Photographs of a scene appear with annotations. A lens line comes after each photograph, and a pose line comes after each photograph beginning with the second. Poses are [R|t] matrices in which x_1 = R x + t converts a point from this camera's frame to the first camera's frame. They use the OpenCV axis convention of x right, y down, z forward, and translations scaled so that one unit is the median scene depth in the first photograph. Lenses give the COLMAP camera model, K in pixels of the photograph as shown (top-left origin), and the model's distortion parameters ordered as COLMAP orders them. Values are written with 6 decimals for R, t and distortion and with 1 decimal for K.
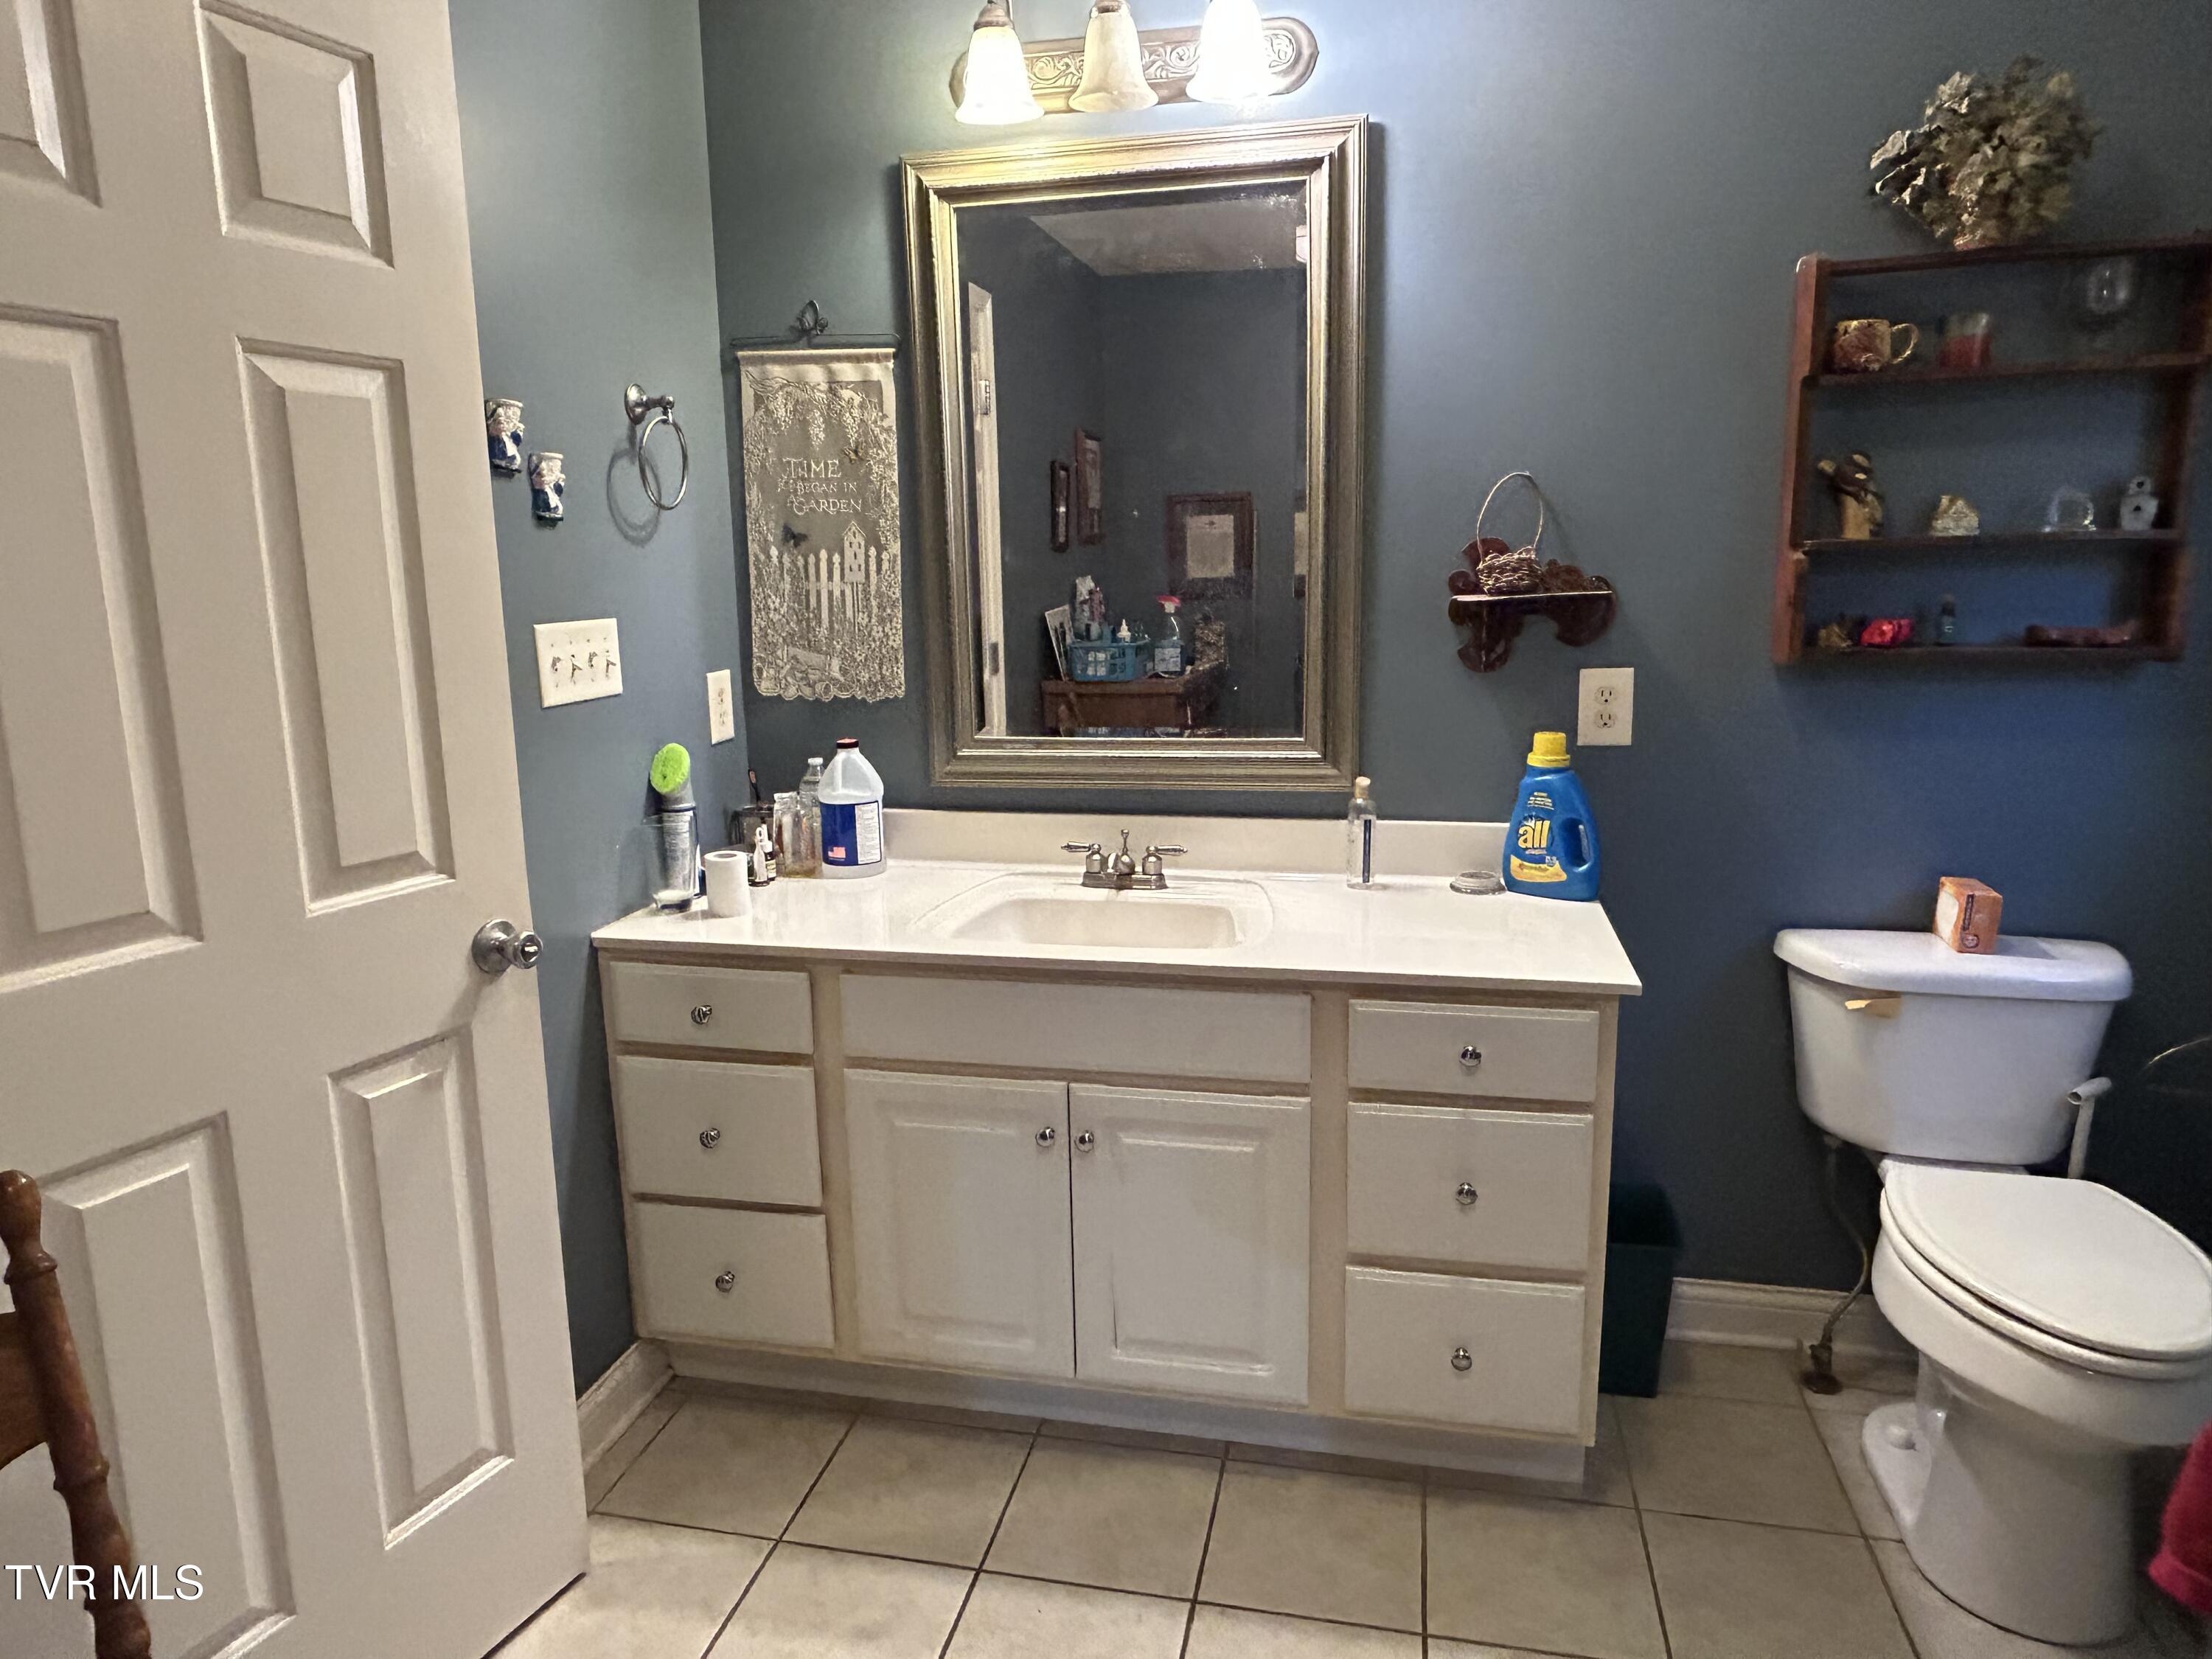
lens RADIAL K [[1383.2, 0, 1106.0], [0, 1383.2, 829.5], [0, 0, 1]] dist [-0.001189, -0.003367]
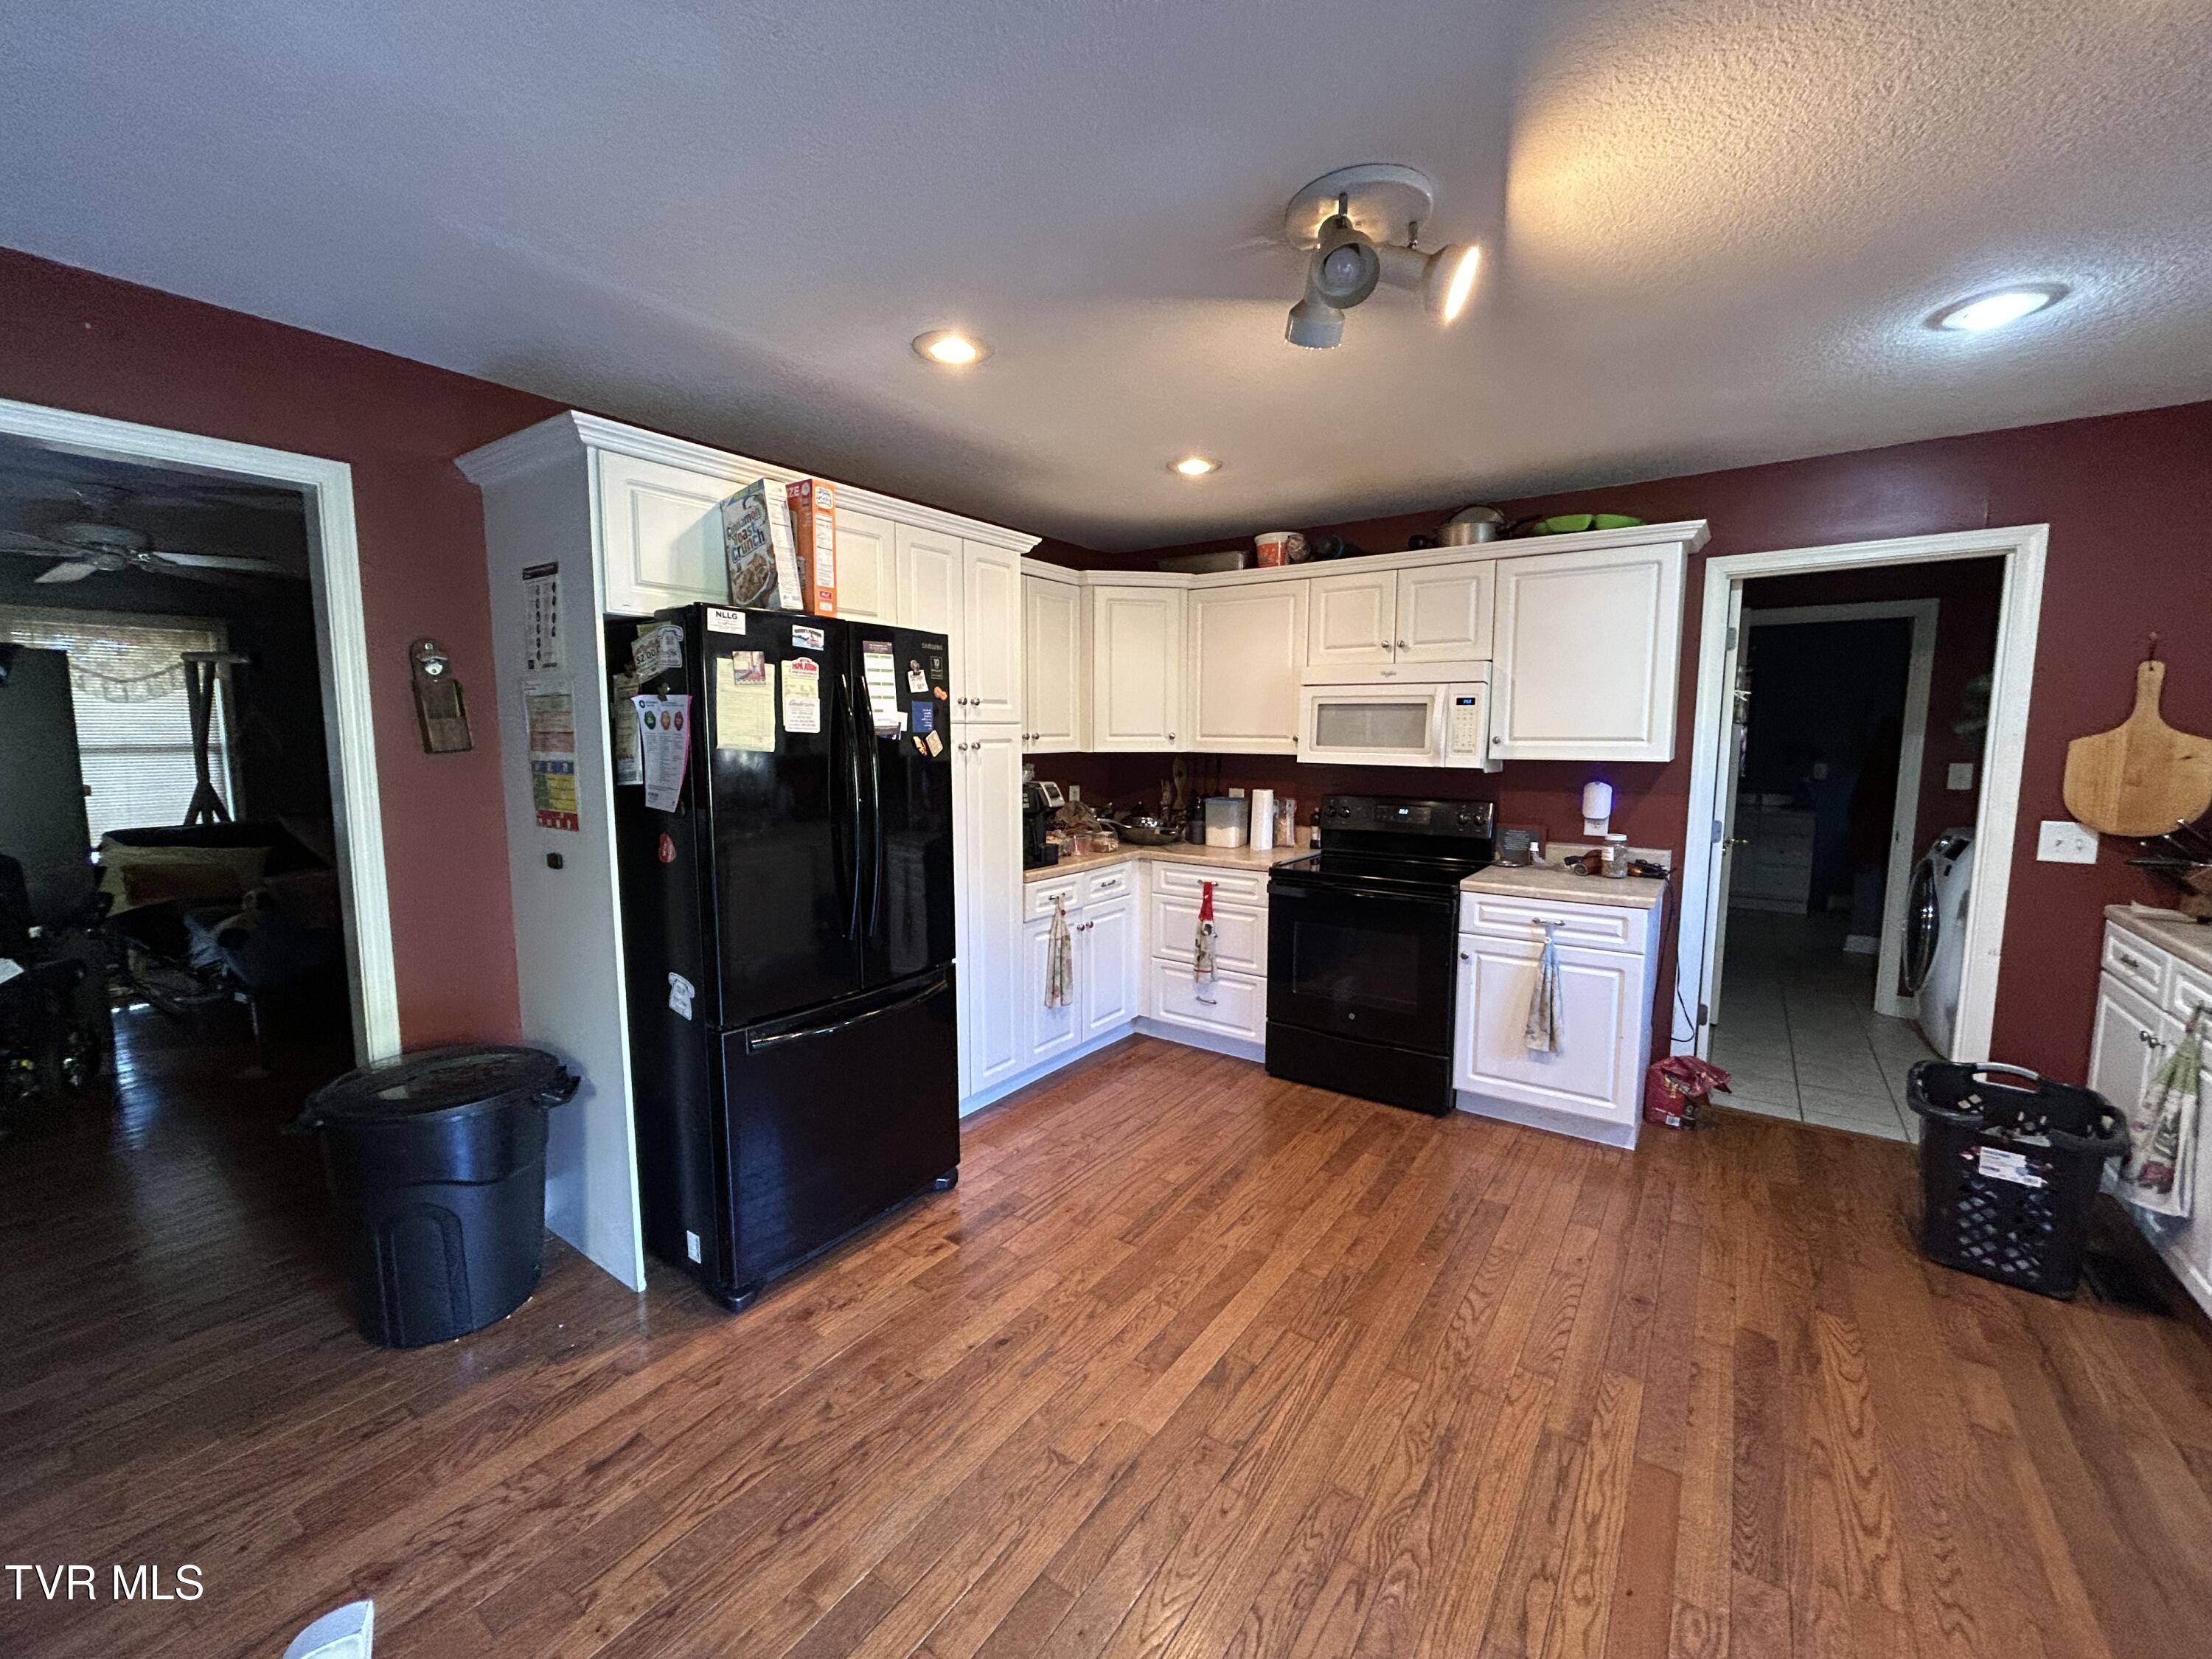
lens RADIAL K [[885.3, 0, 1106.0], [0, 885.3, 829.5], [0, 0, 1]] dist [0.011440, 0.000142]
pose [[0.919776, 0.063979, -0.387193, -0.756269], [-0.094409, 0.993720, -0.060069, 0.562781], [0.380918, 0.091805, 0.920040, -2.955963]]
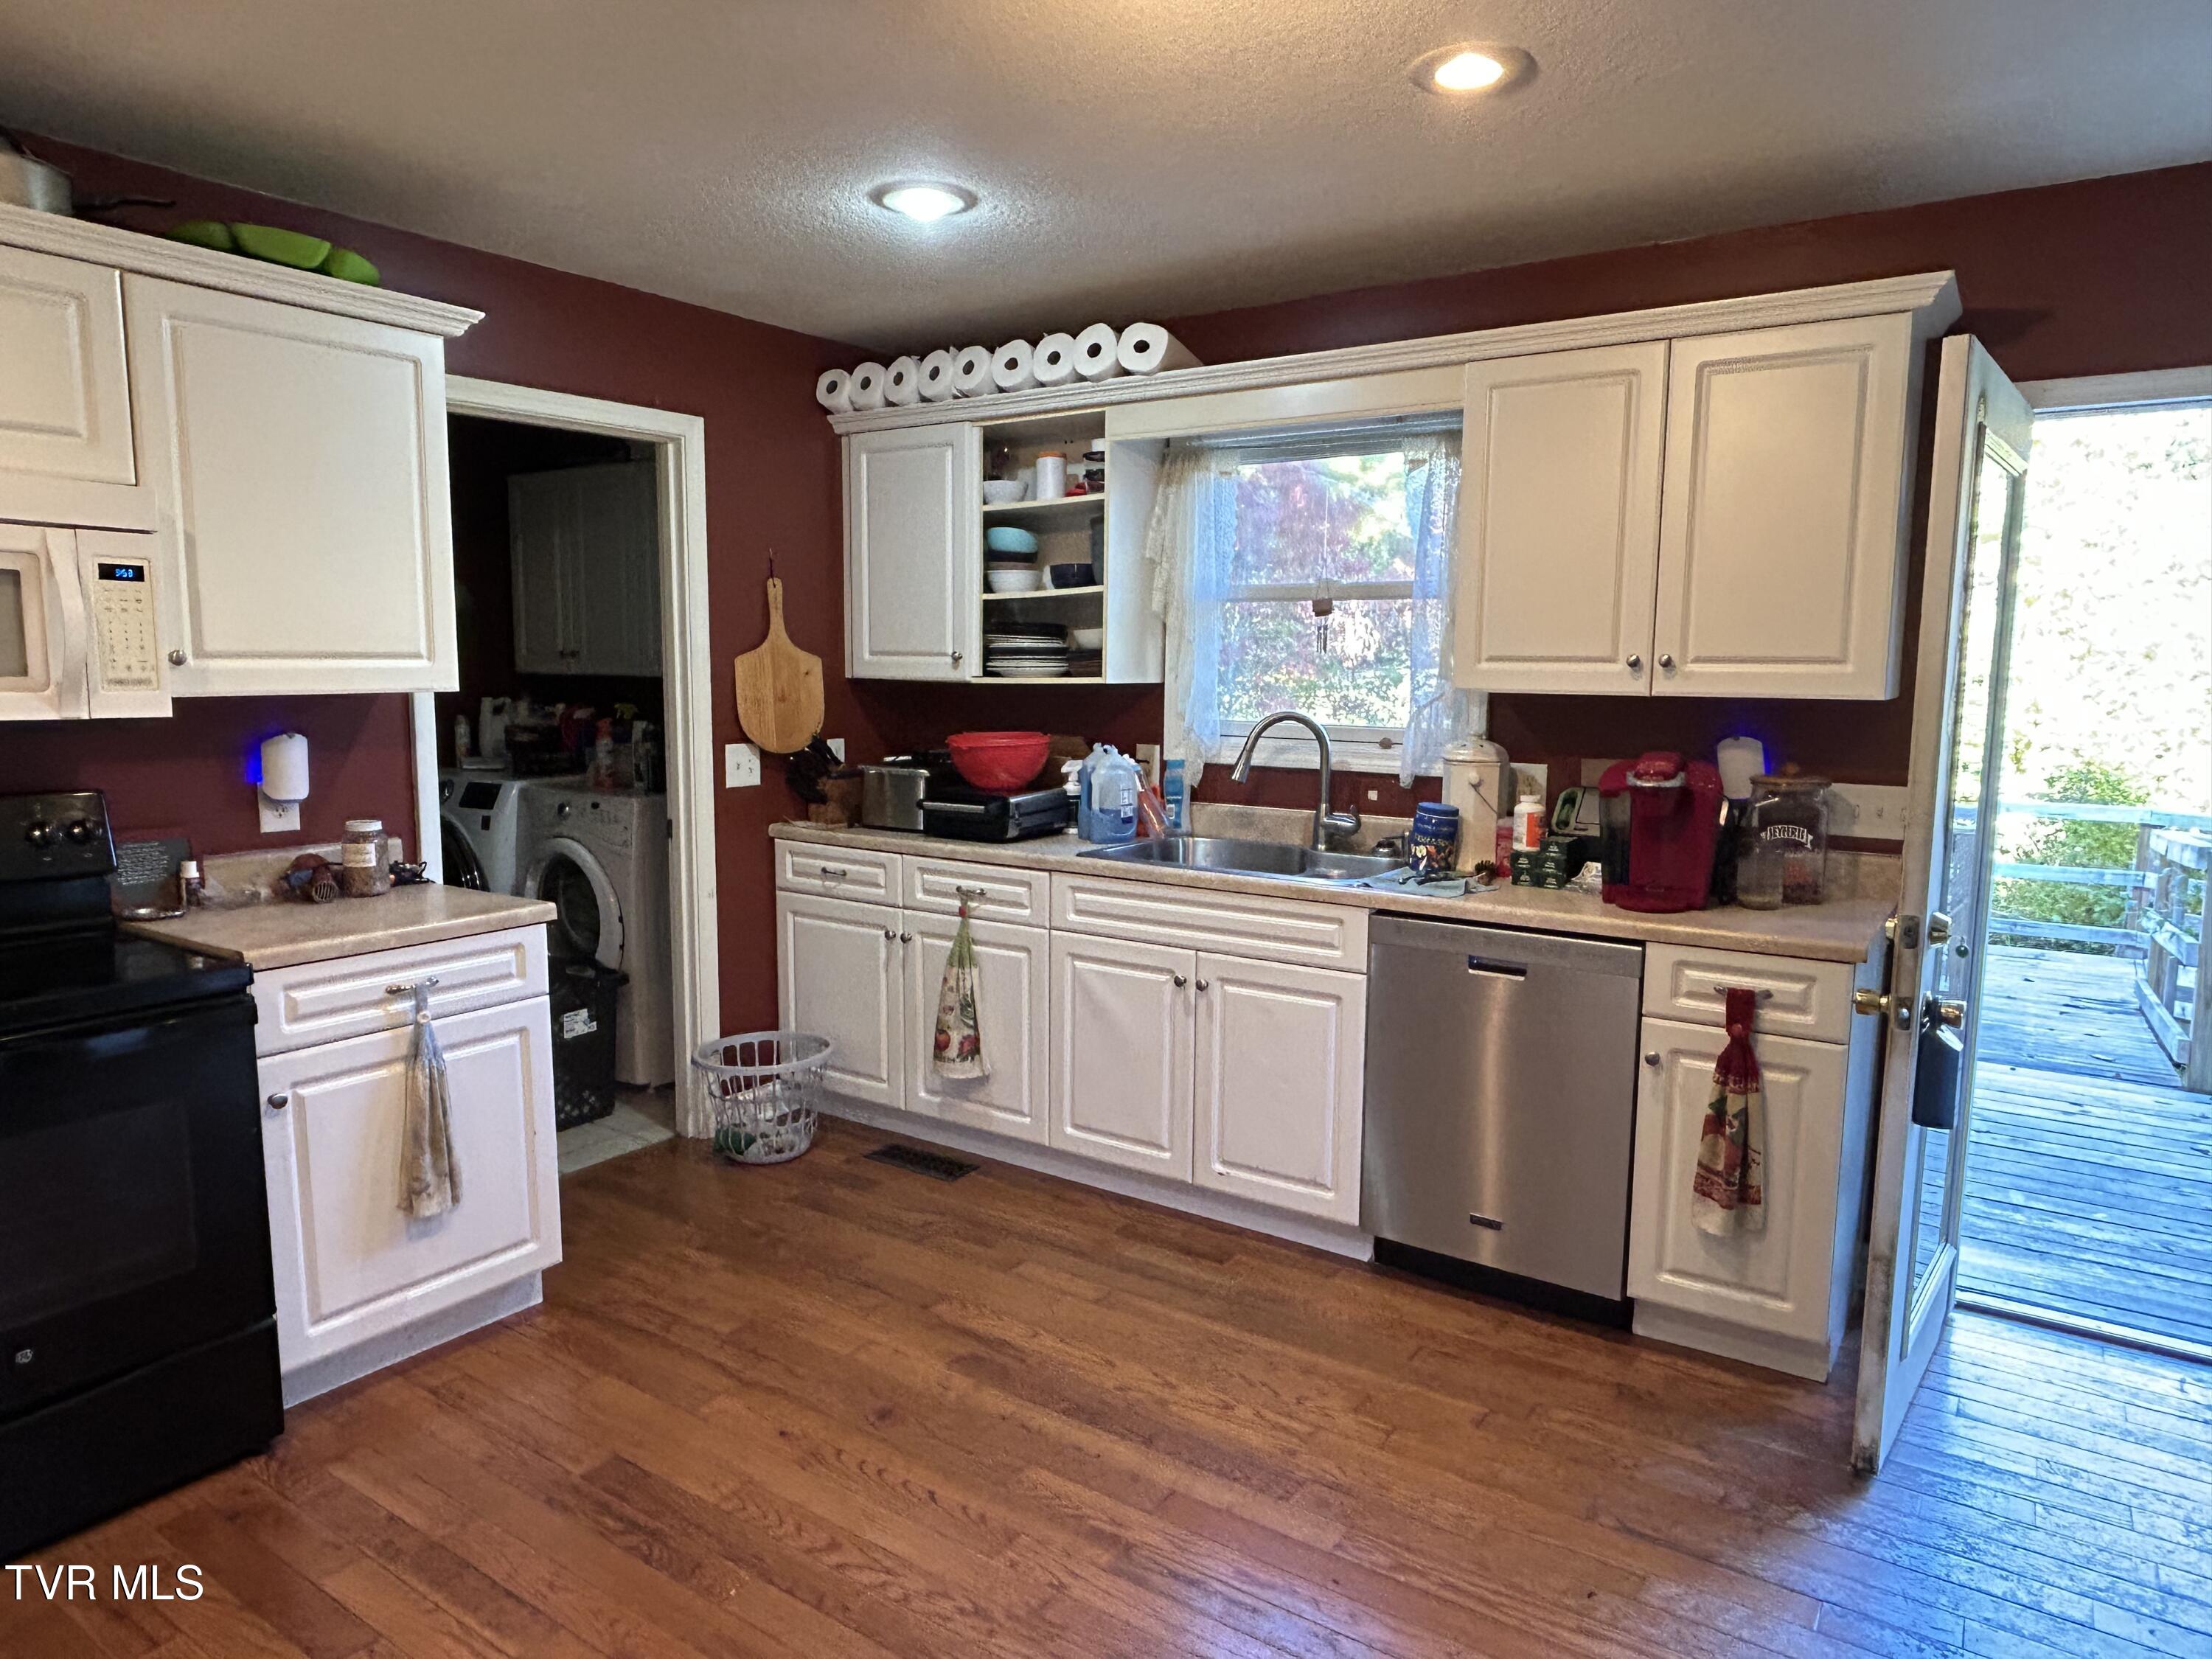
lens RADIAL K [[1383.2, 0, 1106.0], [0, 1383.2, 829.5], [0, 0, 1]] dist [-0.001189, -0.003367]
pose [[0.377834, -0.092632, 0.921228, -1.529811], [0.162690, 0.986144, 0.032434, 0.481272], [-0.911468, 0.137620, 0.387669, -2.422277]]
